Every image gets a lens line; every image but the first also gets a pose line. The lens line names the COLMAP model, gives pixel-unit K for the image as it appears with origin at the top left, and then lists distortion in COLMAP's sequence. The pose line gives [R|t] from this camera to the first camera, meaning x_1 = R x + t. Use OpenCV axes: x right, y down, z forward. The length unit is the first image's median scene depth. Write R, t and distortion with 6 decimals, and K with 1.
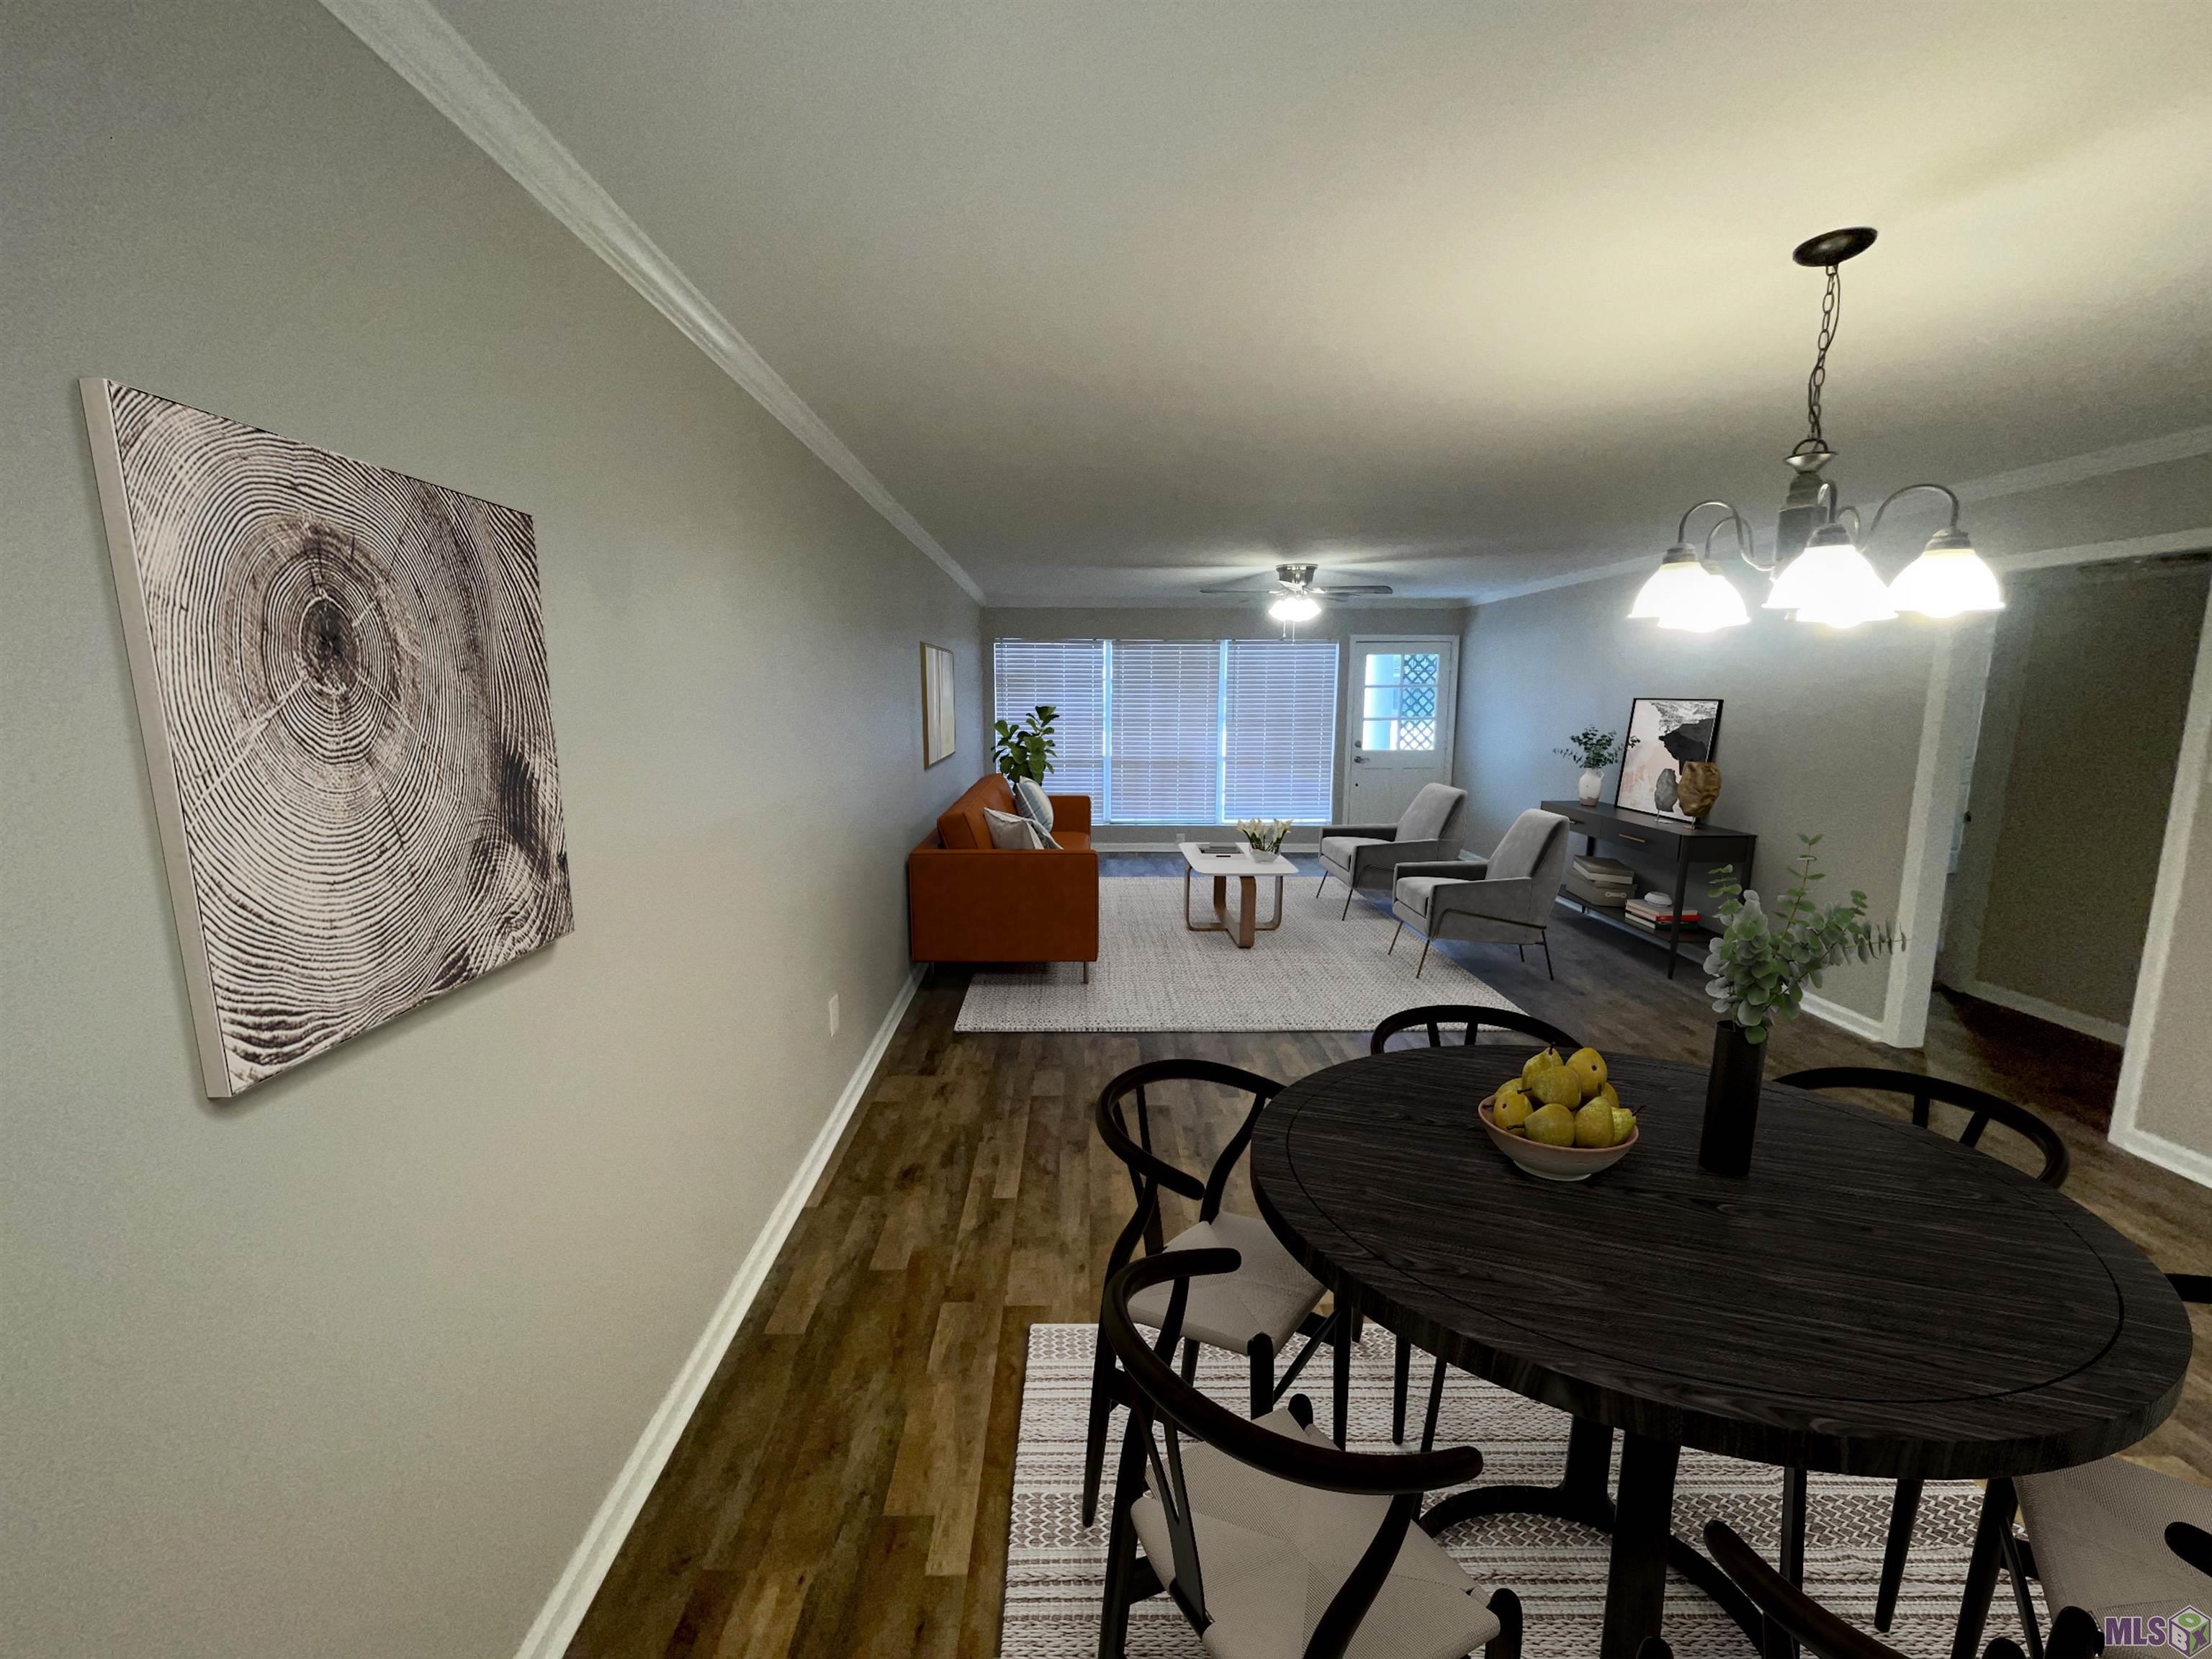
lens RADIAL K [[895.4, 0, 1103.8], [0, 895.4, 831.5], [0, 0, 1]] dist [0.000432, -0.001616]
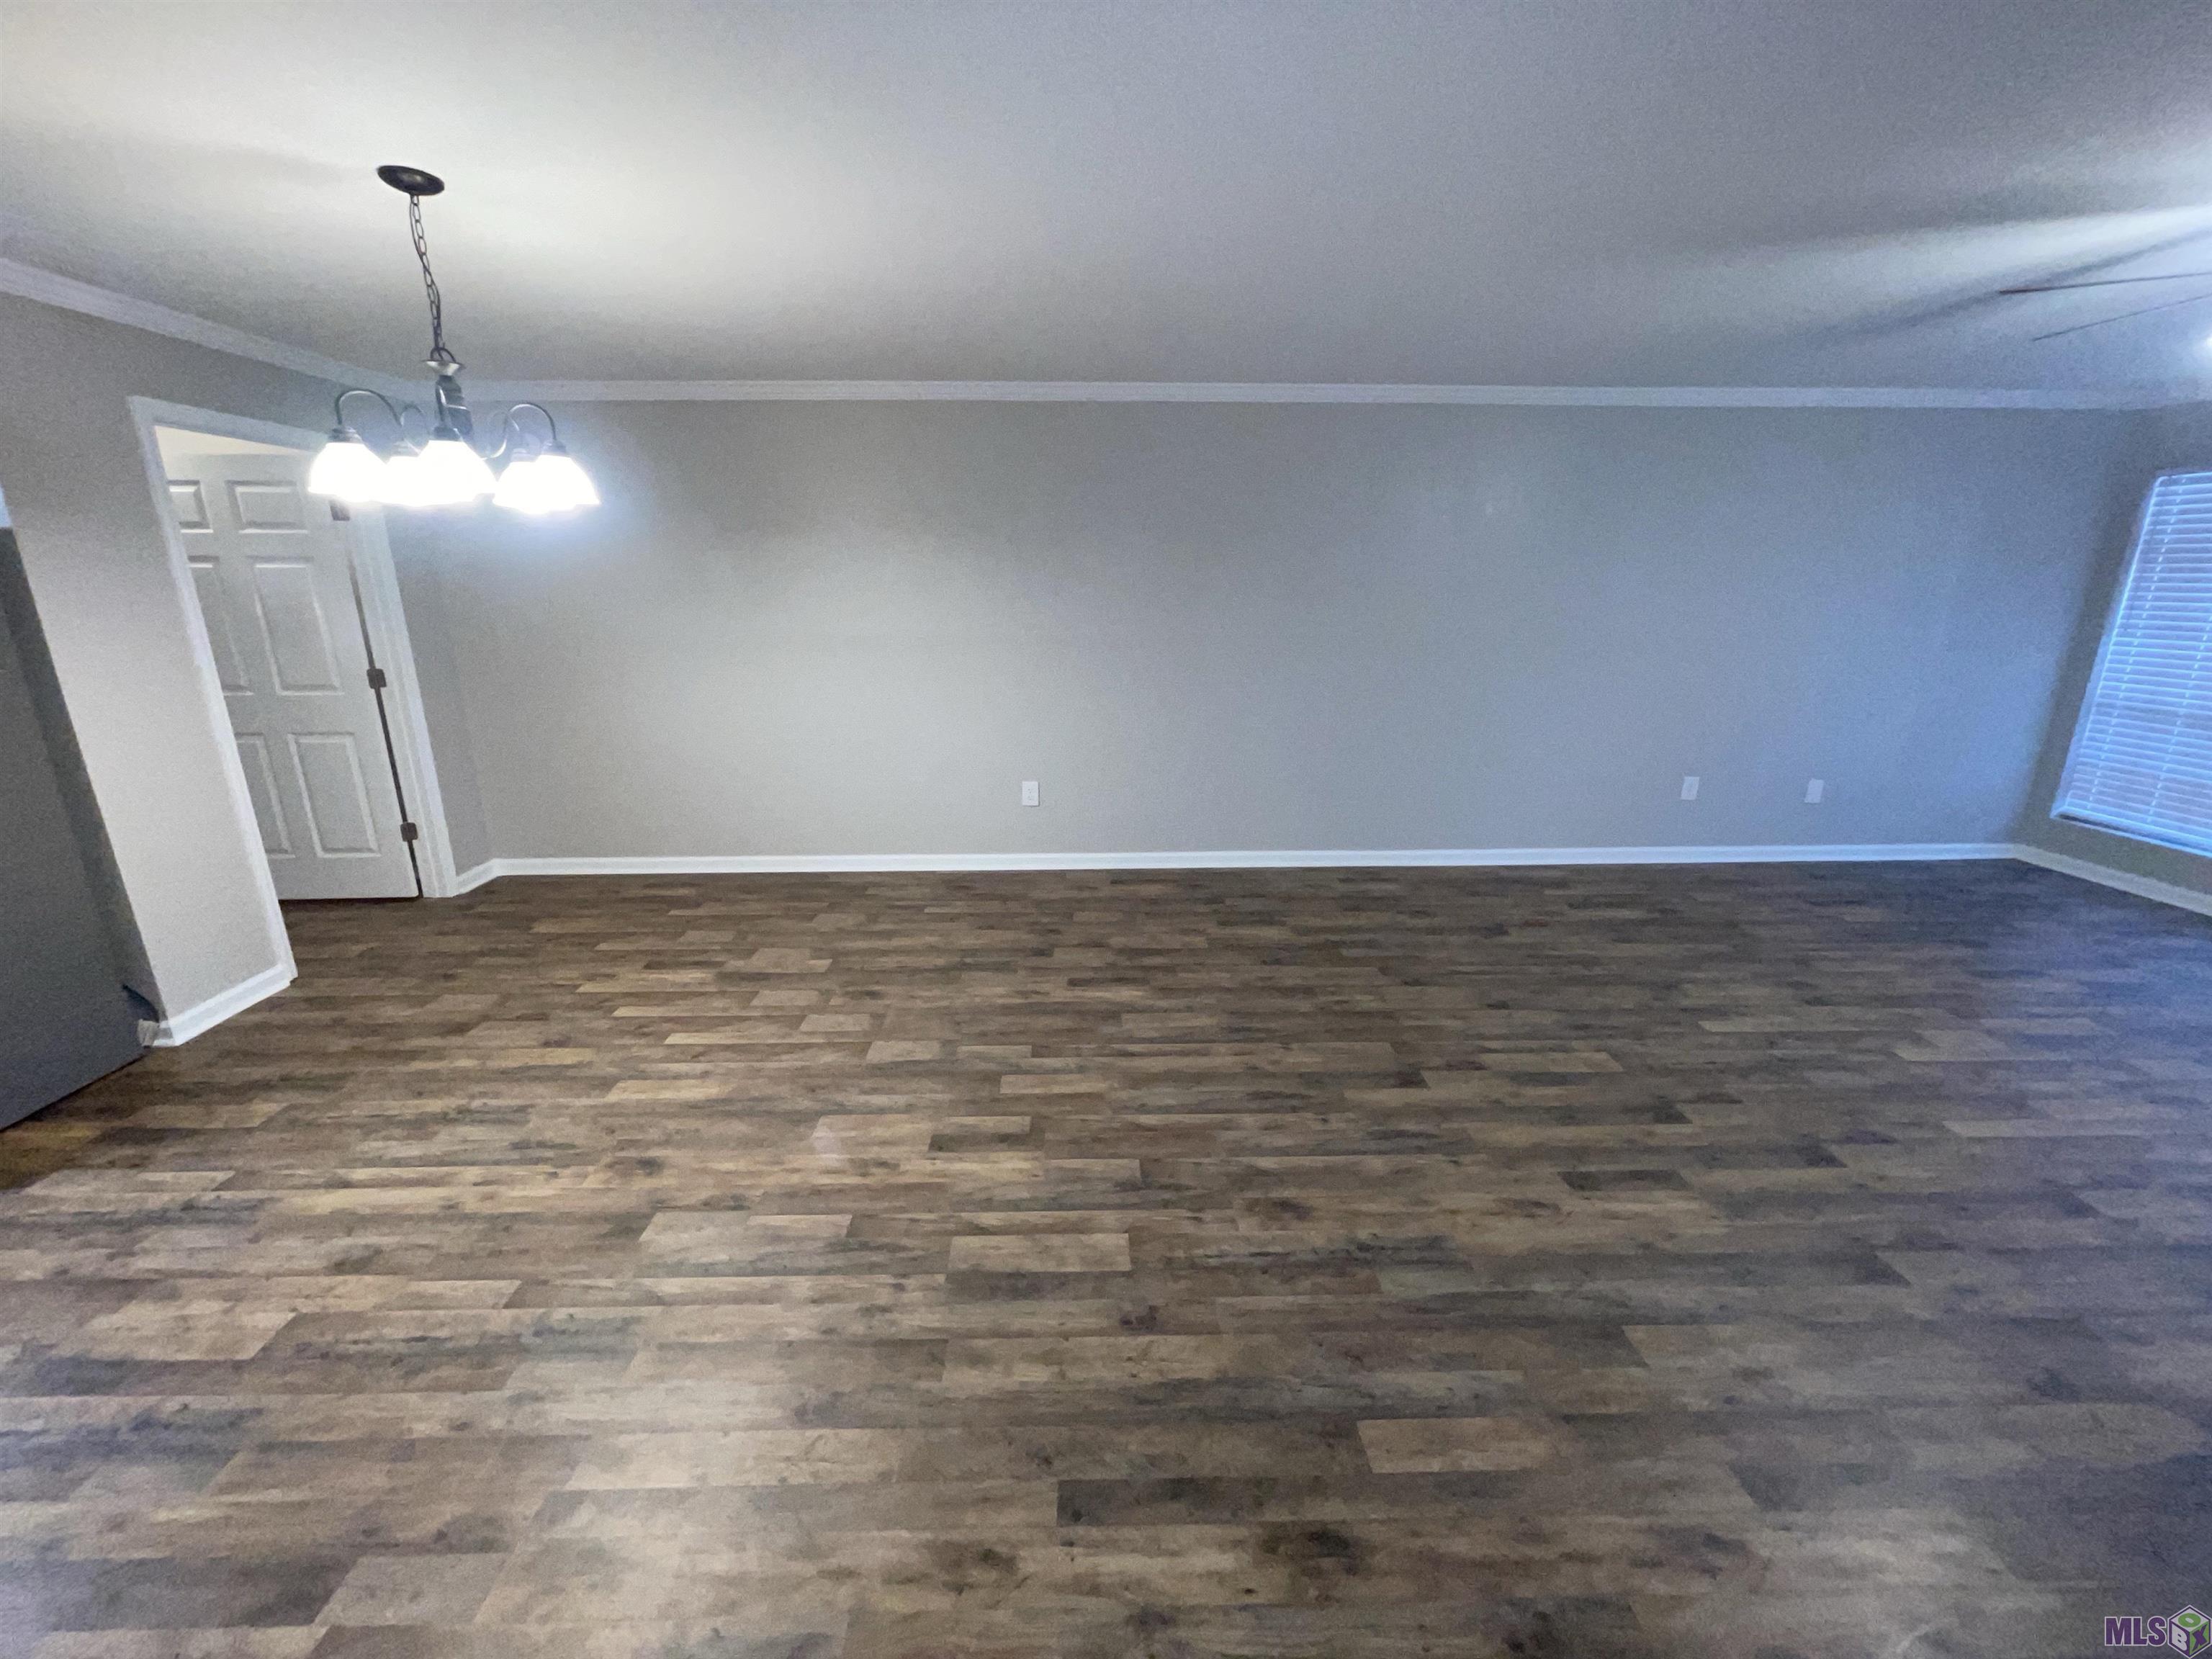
lens RADIAL K [[900.6, 0, 1090.1], [0, 900.6, 821.1], [0, 0, 1]] dist [-0.000666, -0.000297]
pose [[-0.011591, 0.260484, -0.965409, 0.437243], [-0.153576, 0.953555, 0.259129, -0.058580], [0.988069, 0.151268, 0.028951, 0.398109]]
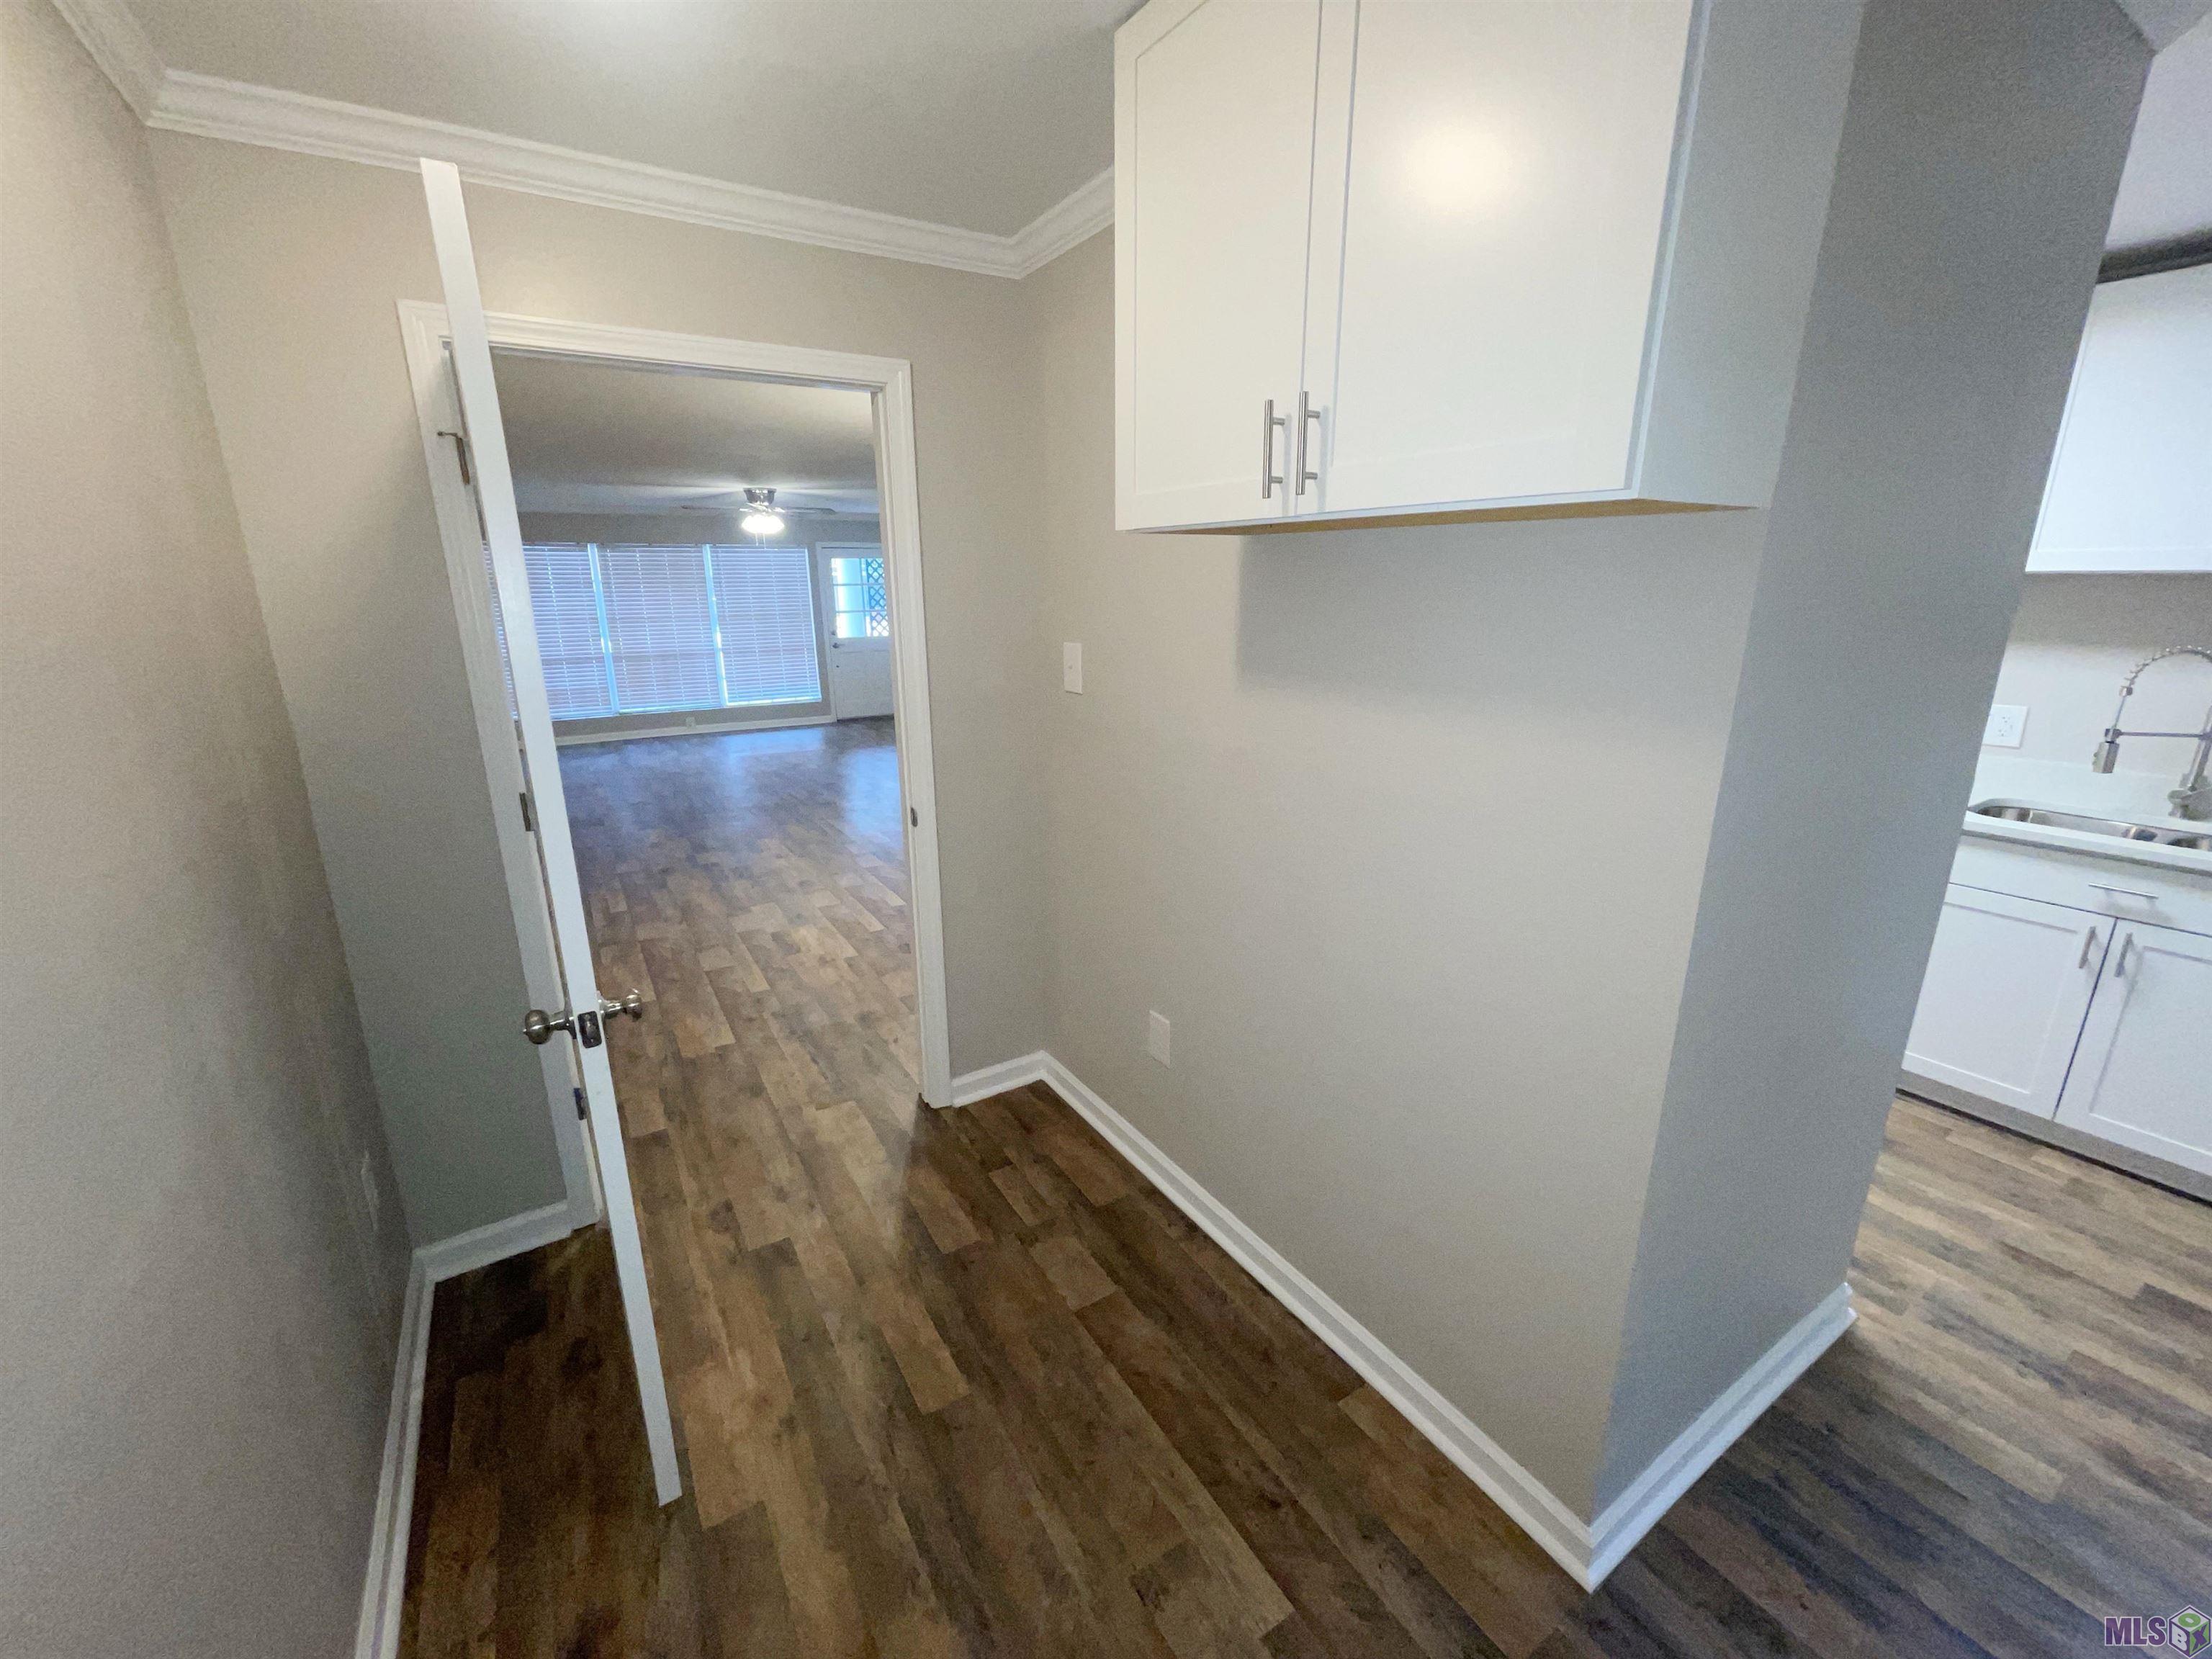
lens RADIAL K [[899.6, 0, 1080.3], [0, 899.6, 830.6], [0, 0, 1]] dist [-0.002324, -0.000363]
pose [[0.873183, -0.138221, 0.467383, -0.035980], [0.086713, 0.987702, 0.130095, 0.039389], [-0.479617, -0.073069, 0.874430, -0.262883]]
